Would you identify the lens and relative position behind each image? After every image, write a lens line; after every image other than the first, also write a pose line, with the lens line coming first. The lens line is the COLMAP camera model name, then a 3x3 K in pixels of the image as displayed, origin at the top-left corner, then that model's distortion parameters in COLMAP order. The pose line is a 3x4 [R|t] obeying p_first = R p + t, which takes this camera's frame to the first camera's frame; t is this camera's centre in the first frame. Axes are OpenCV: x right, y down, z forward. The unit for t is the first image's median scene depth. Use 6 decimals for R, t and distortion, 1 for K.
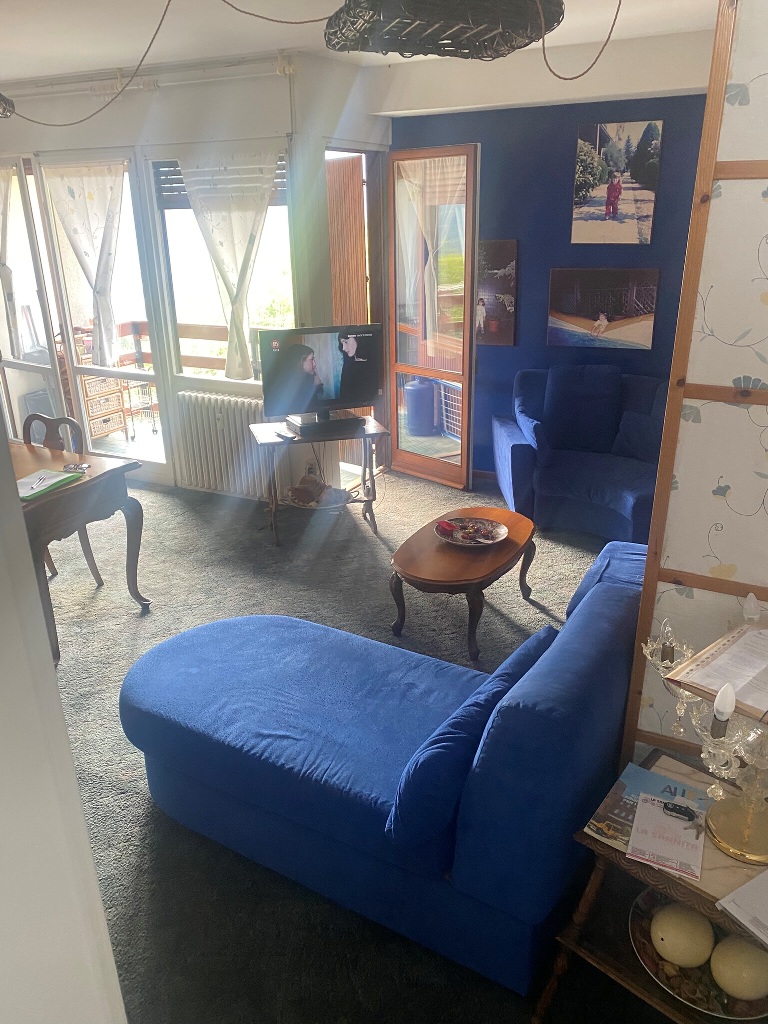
lens RADIAL K [[775.2, 0, 396.2], [0, 775.2, 506.9], [0, 0, 1]] dist [0.066704, -0.091550]
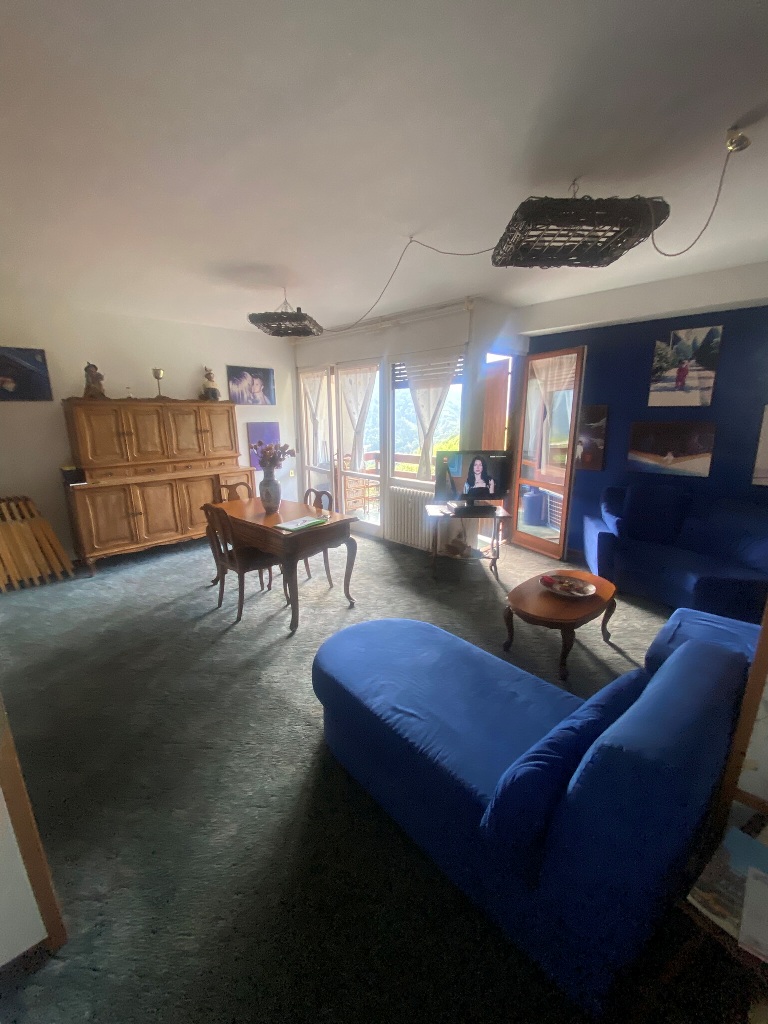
lens RADIAL K [[412.2, 0, 382.9], [0, 412.2, 507.3], [0, 0, 1]] dist [0.028940, -0.028088]
pose [[0.947492, 0.078325, -0.310039, 0.001069], [-0.120275, 0.985635, -0.118565, 0.017257], [0.296299, 0.149629, 0.943302, 0.133822]]
